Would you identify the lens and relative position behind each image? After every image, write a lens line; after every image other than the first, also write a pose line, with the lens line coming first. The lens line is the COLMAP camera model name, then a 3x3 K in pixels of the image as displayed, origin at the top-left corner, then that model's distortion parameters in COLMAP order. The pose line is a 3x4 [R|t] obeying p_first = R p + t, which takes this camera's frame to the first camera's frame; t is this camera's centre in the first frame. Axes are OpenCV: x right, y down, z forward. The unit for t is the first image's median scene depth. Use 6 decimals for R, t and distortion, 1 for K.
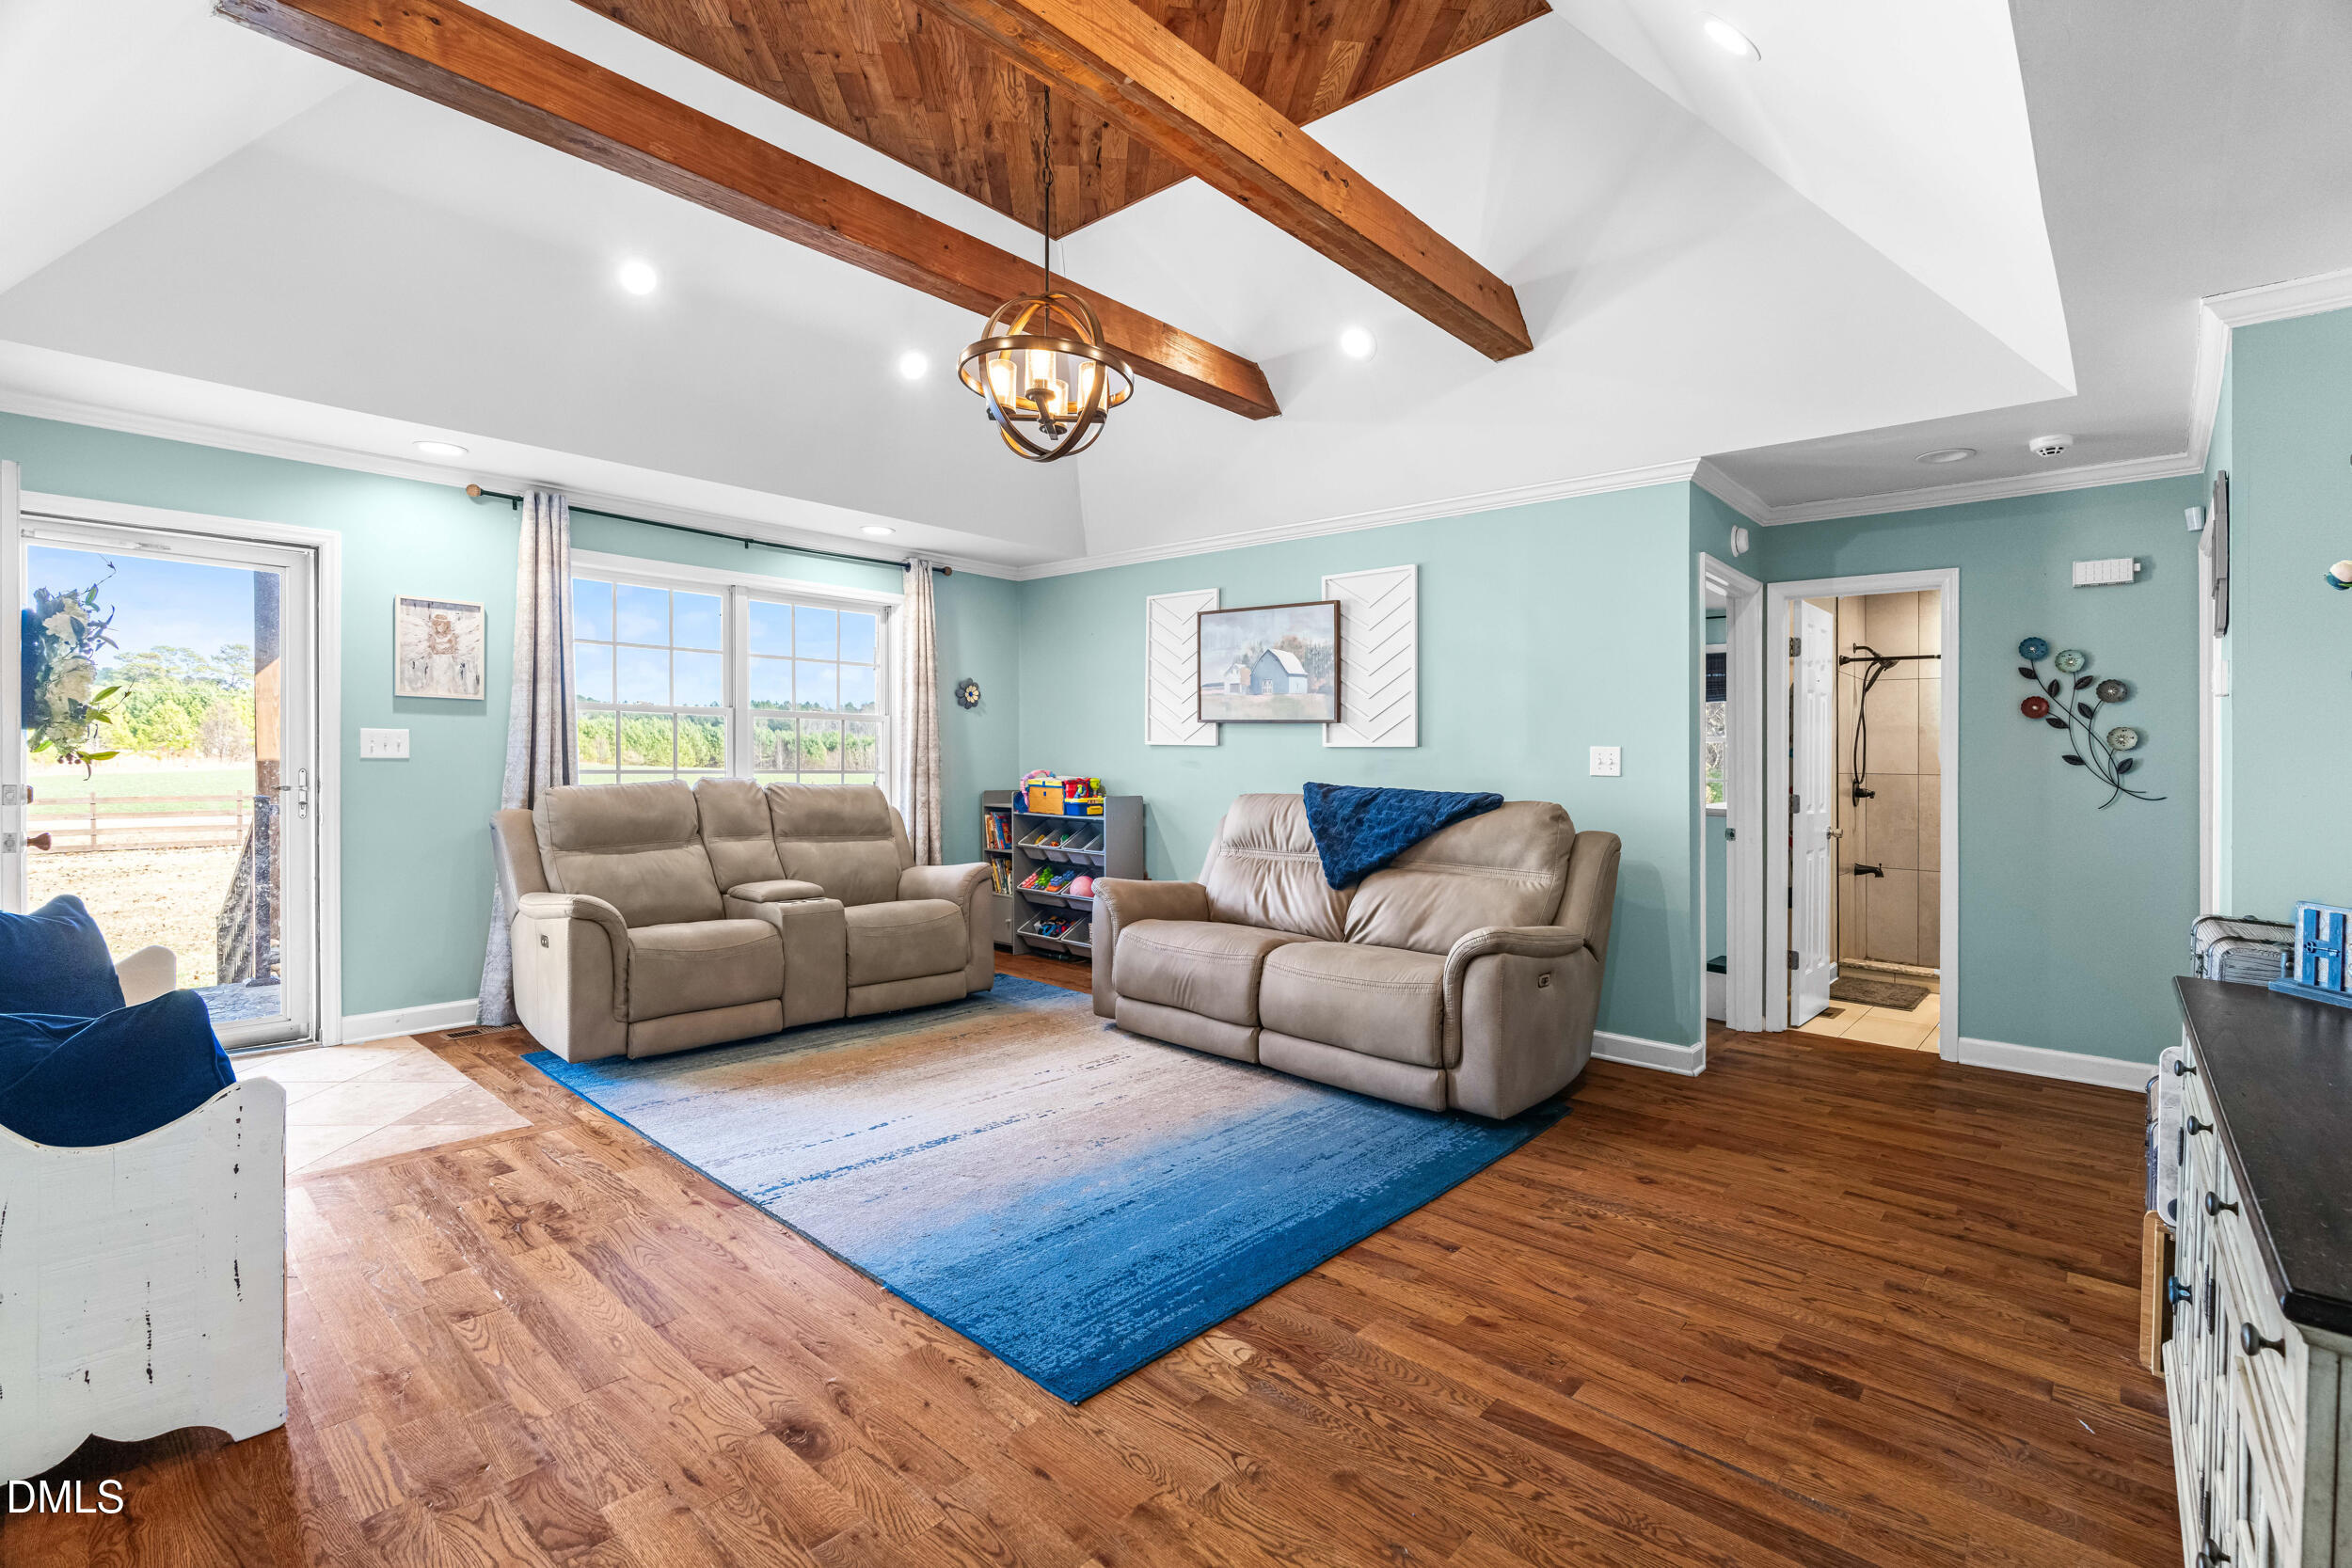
lens RADIAL K [[1066.5, 0, 1177.1], [0, 1066.5, 779.3], [0, 0, 1]] dist [-0.009965, 0.002505]
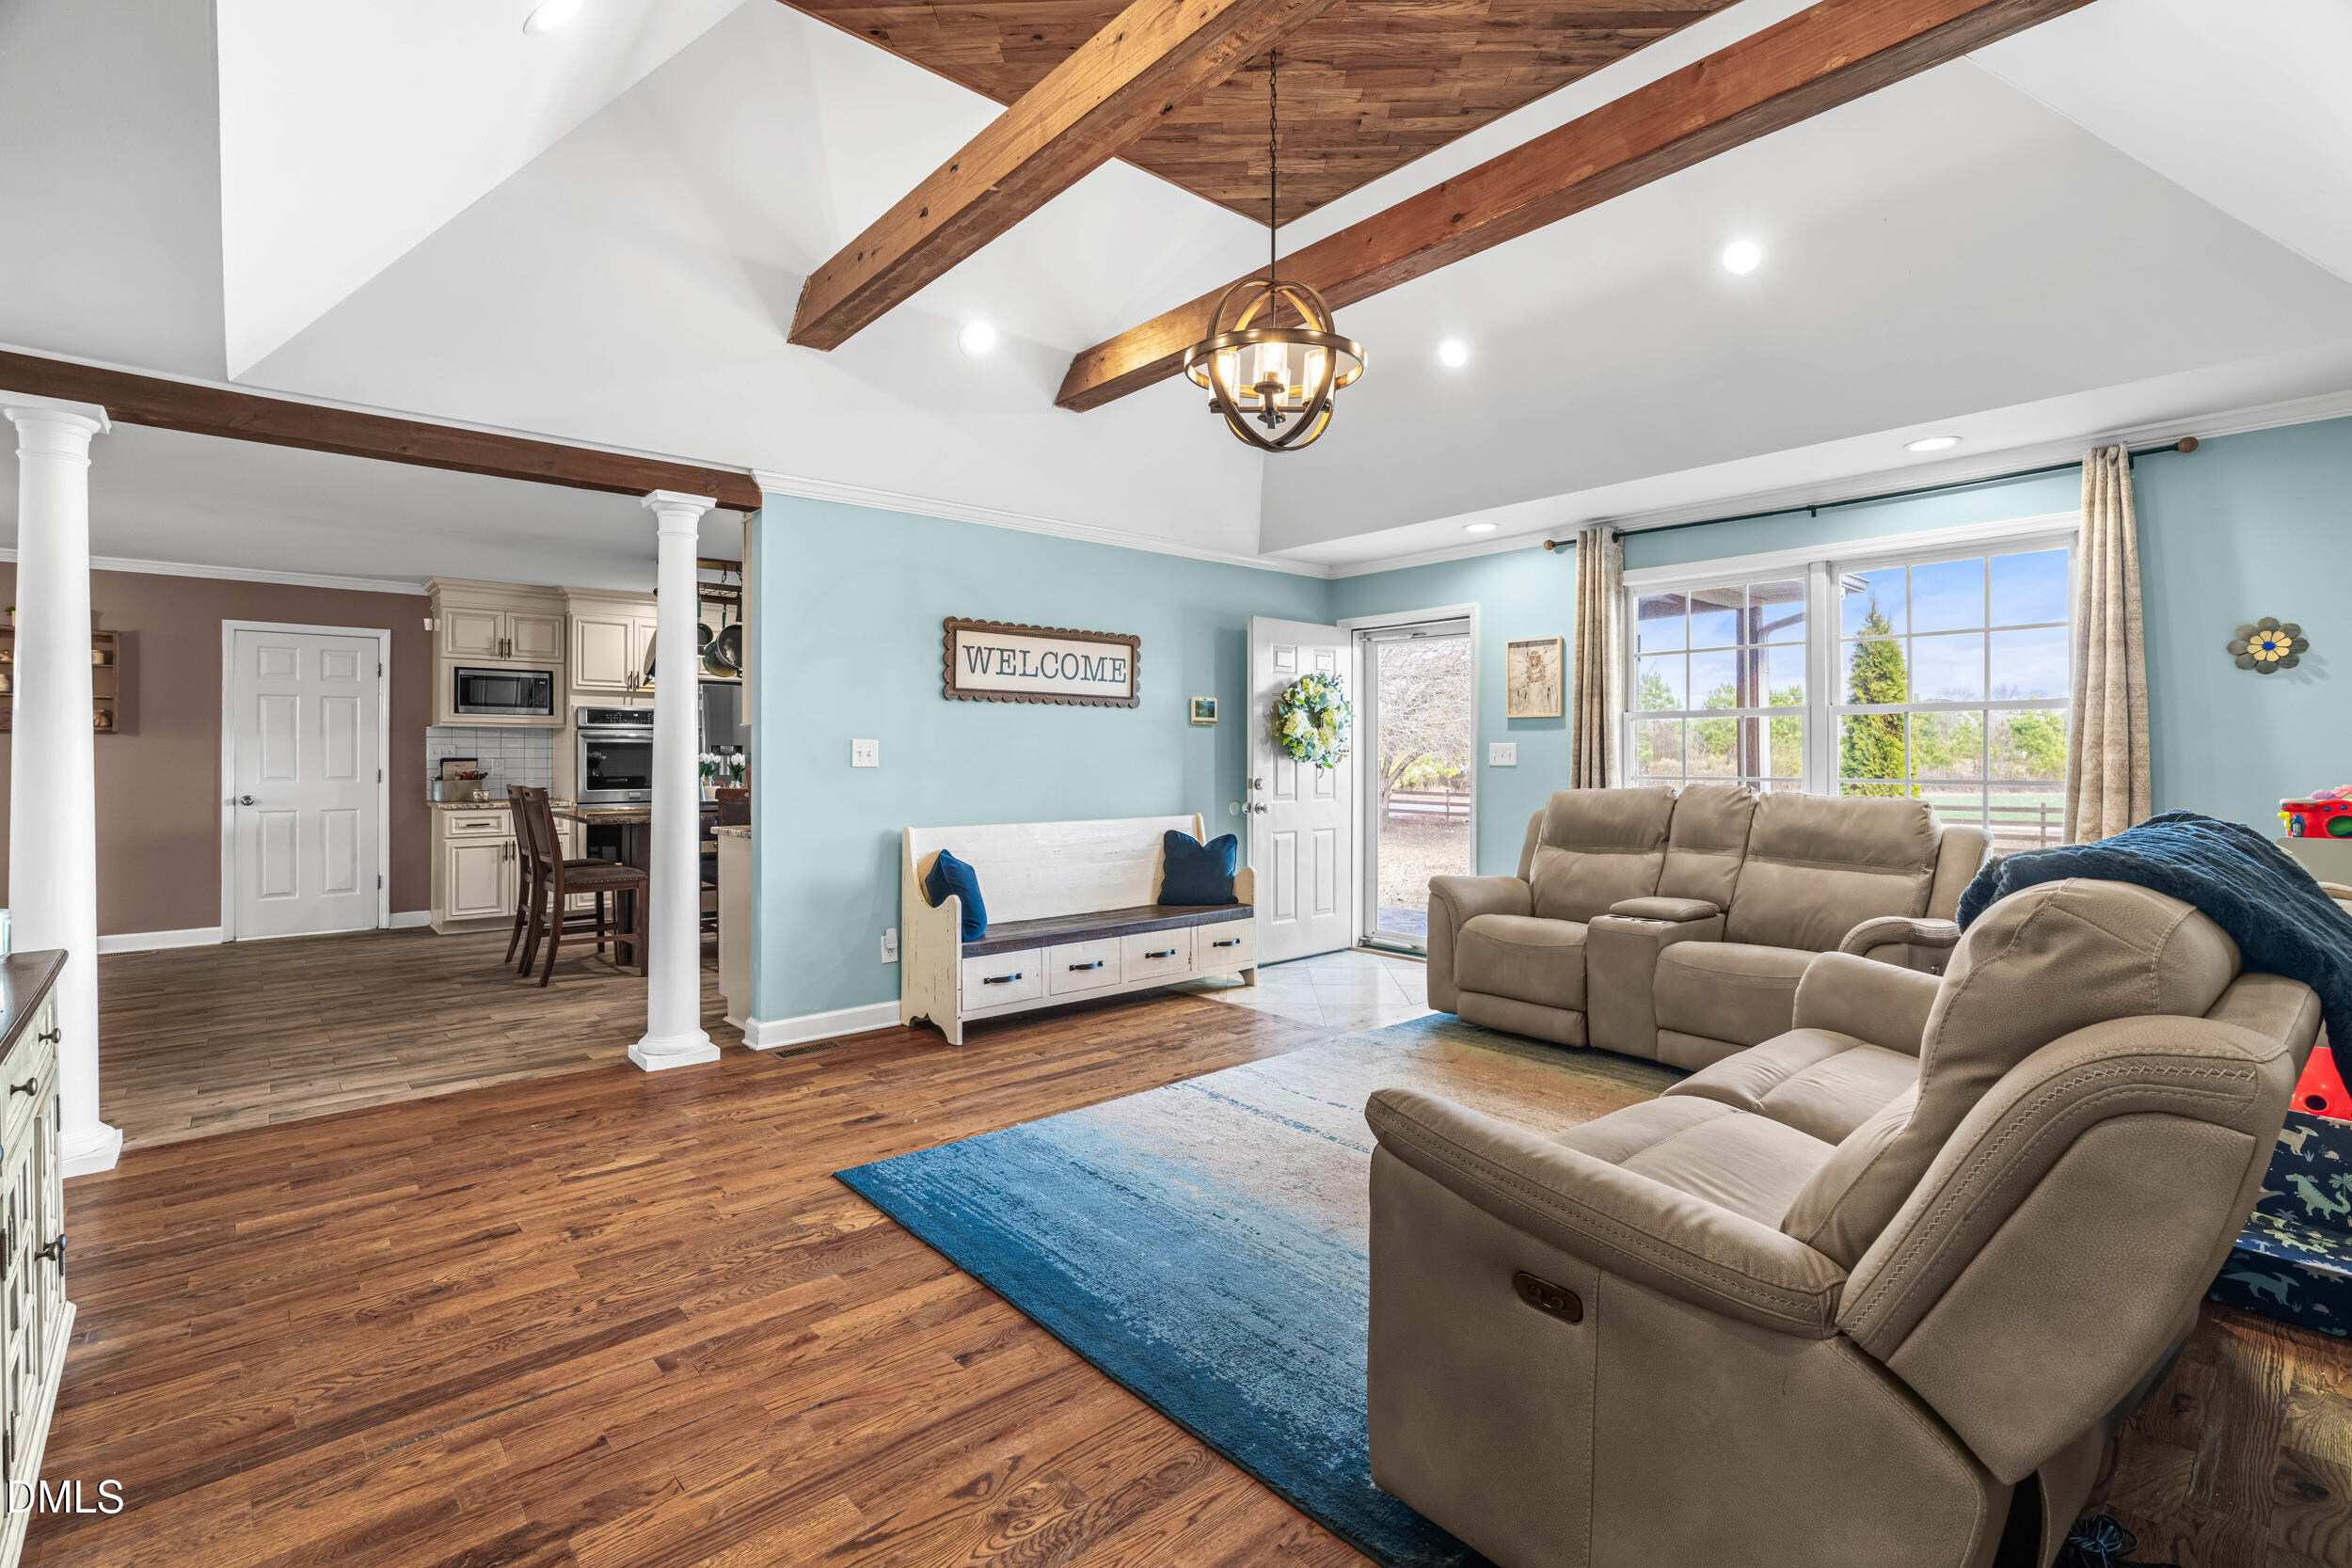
lens RADIAL K [[1066.5, 0, 1175.7], [0, 1066.5, 766.7], [0, 0, 1]] dist [-0.009965, 0.002505]
pose [[-0.109131, -0.006278, -0.994008, 1.038017], [-0.021302, 0.999765, -0.003976, -0.006331], [0.993799, 0.020741, -0.109239, 1.233426]]
